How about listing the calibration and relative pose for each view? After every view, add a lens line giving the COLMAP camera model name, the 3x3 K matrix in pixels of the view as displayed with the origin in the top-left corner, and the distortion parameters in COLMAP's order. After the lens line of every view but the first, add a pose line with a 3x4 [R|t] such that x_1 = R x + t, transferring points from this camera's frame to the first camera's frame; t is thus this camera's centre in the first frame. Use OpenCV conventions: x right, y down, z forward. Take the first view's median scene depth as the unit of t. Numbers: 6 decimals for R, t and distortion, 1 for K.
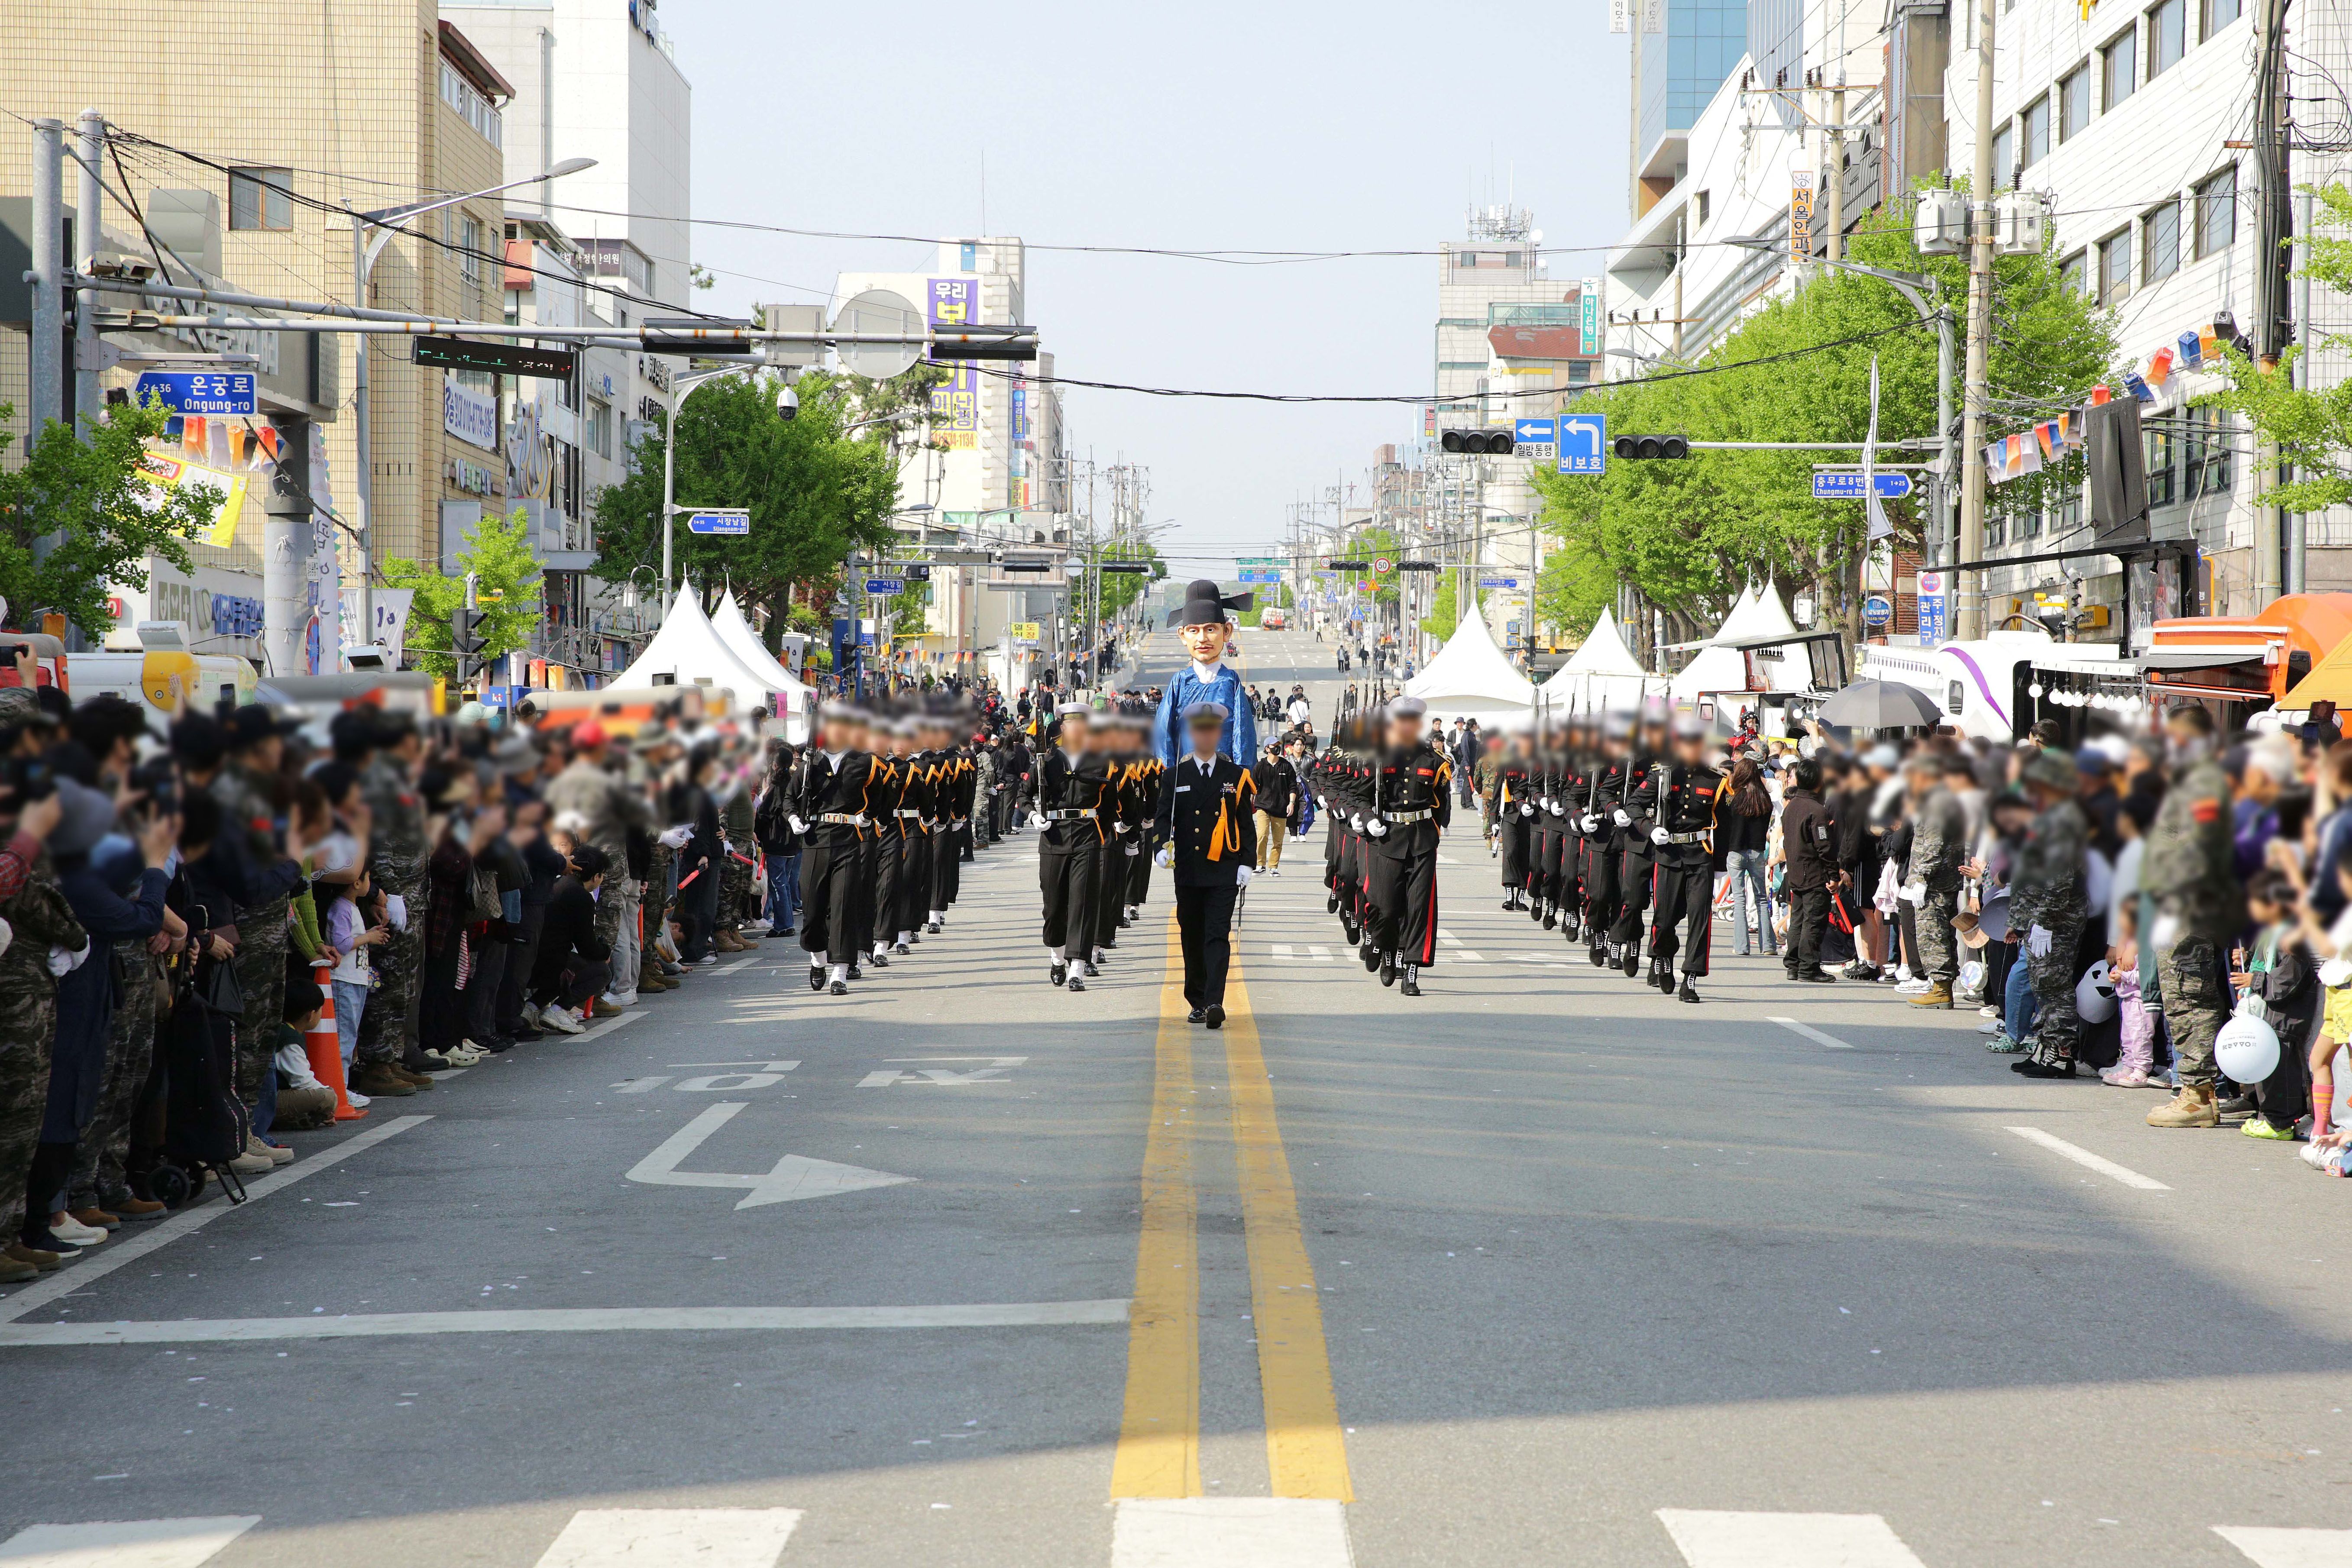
lens RADIAL K [[5593.5, 0, 1176.0], [0, 5593.5, 784.0], [0, 0, 1]] dist [0.354014, 0.626519]
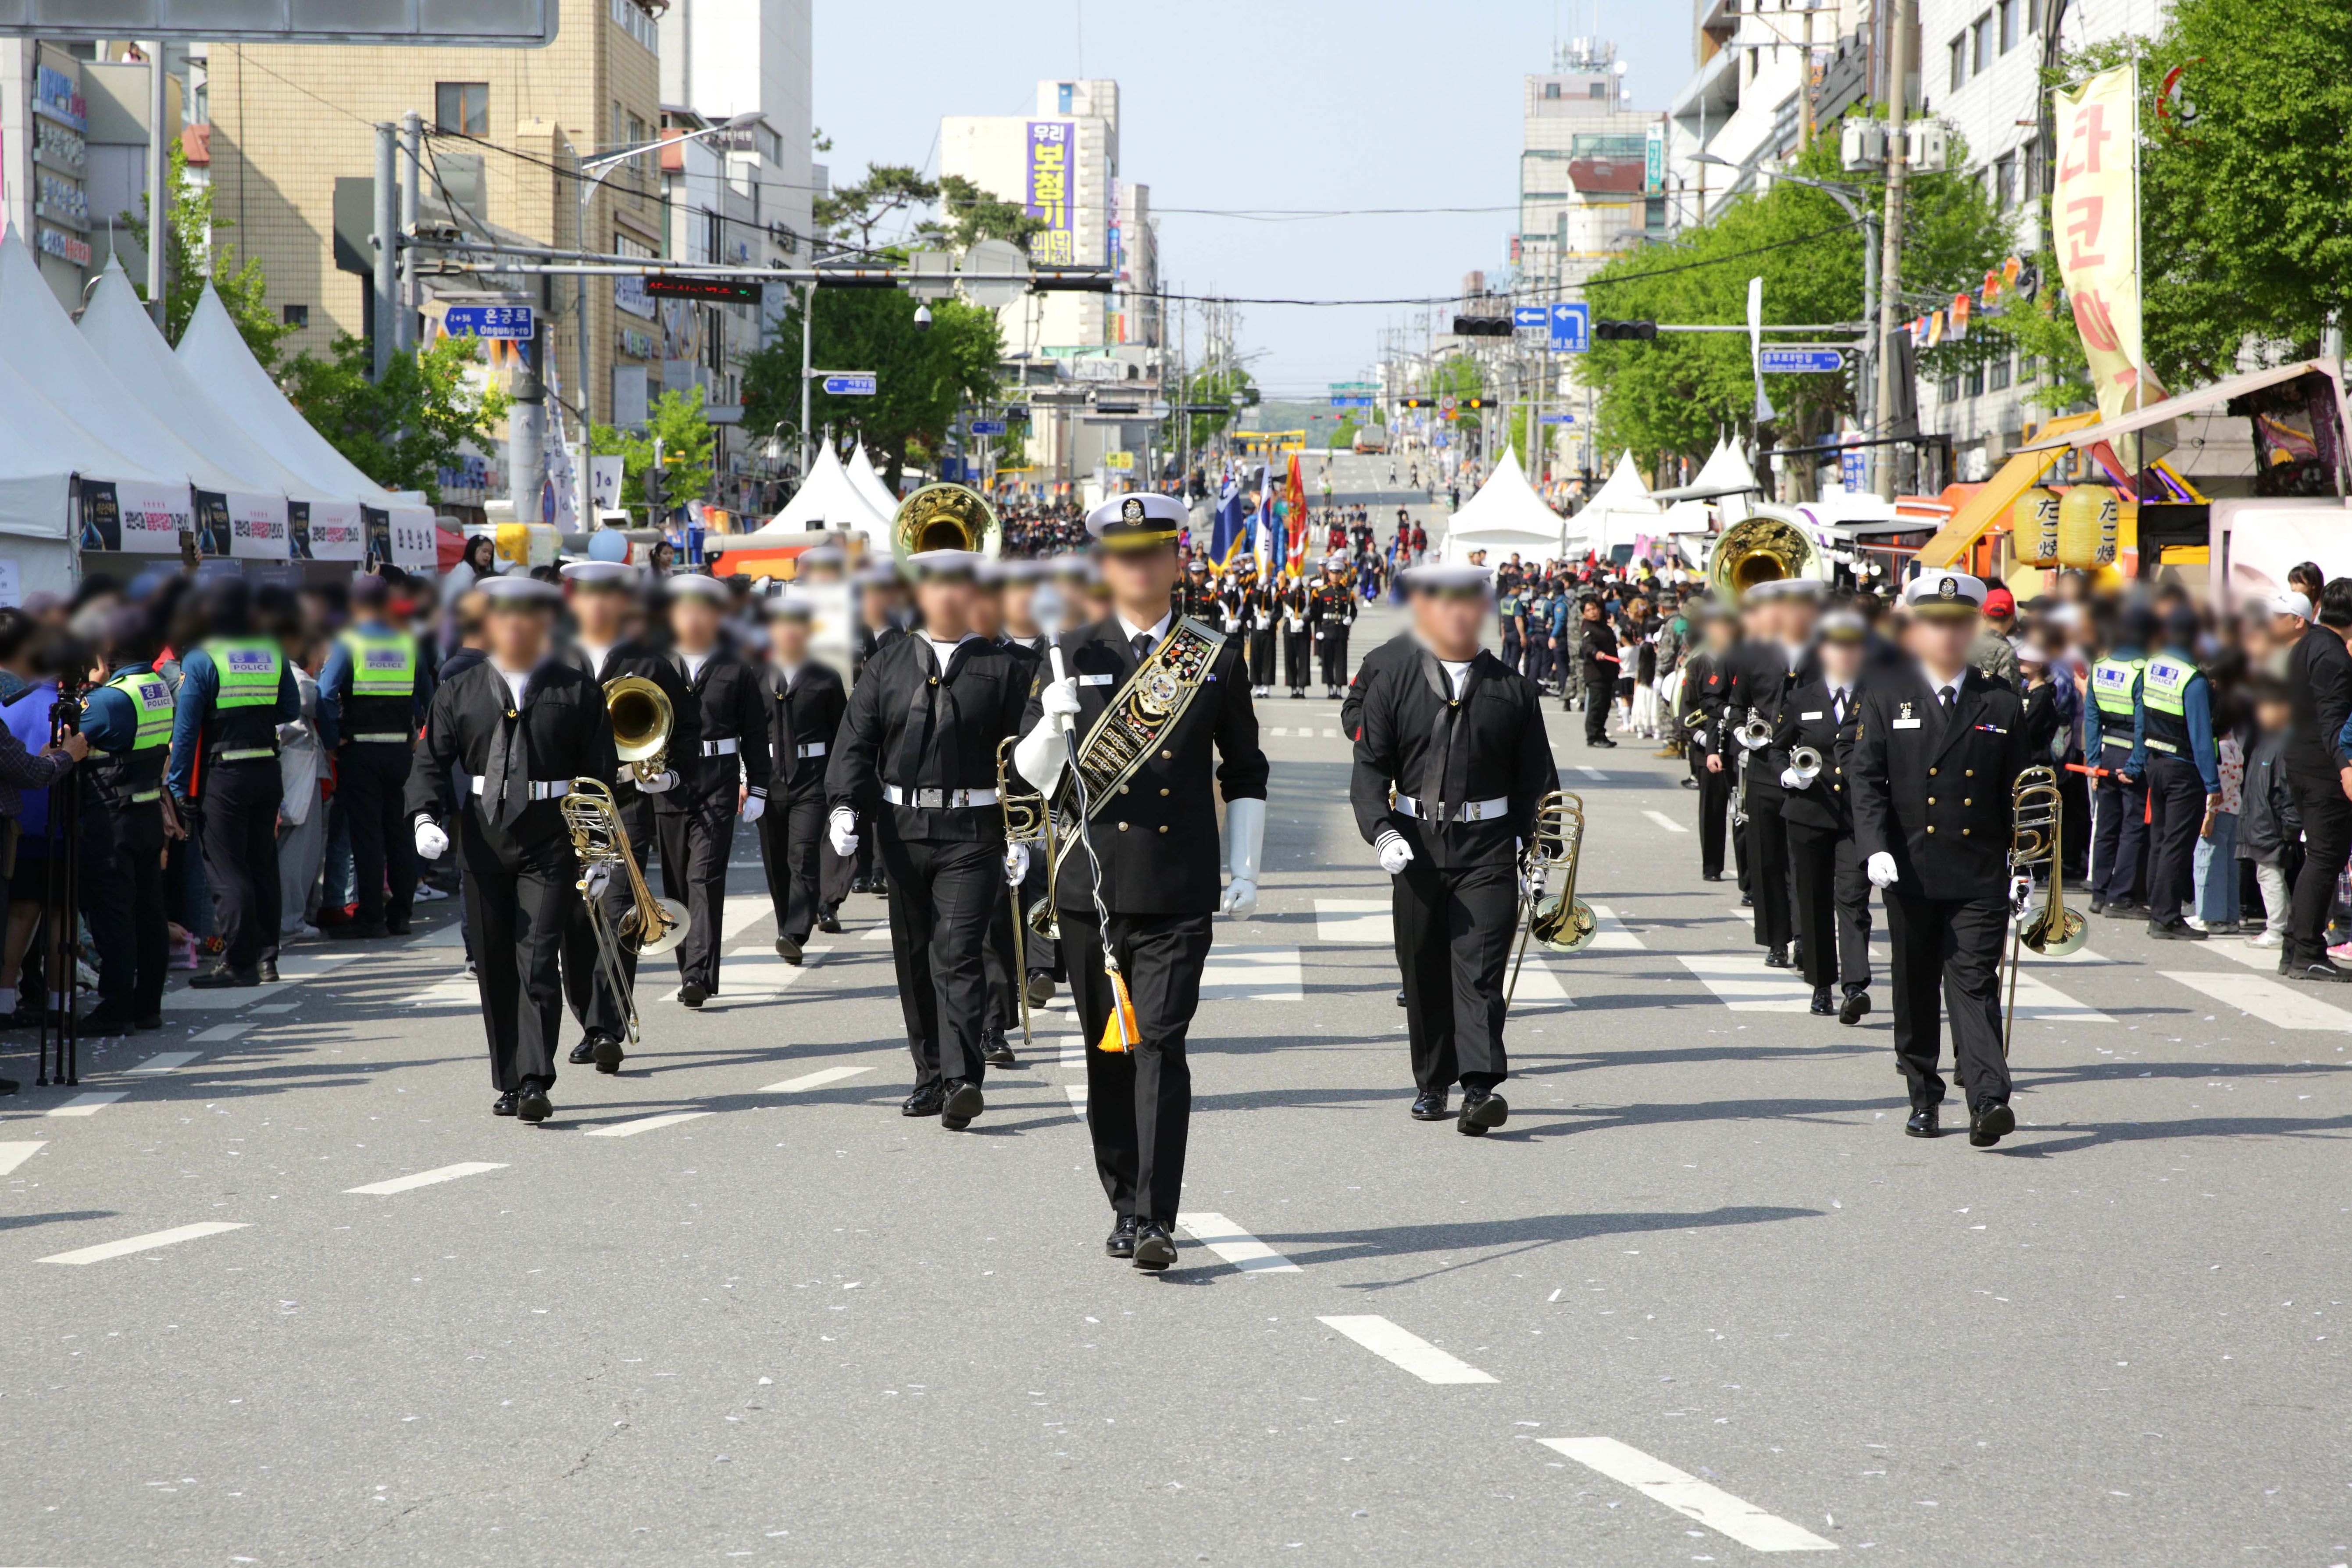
lens RADIAL K [[5594.0, 0, 1176.0], [0, 5594.0, 784.0], [0, 0, 1]] dist [0.354014, 0.626519]
pose [[0.999844, -0.000447, -0.017671, 0.006705], [0.001015, 0.999484, 0.032112, -0.000972], [0.017647, -0.032125, 0.999328, -0.162450]]
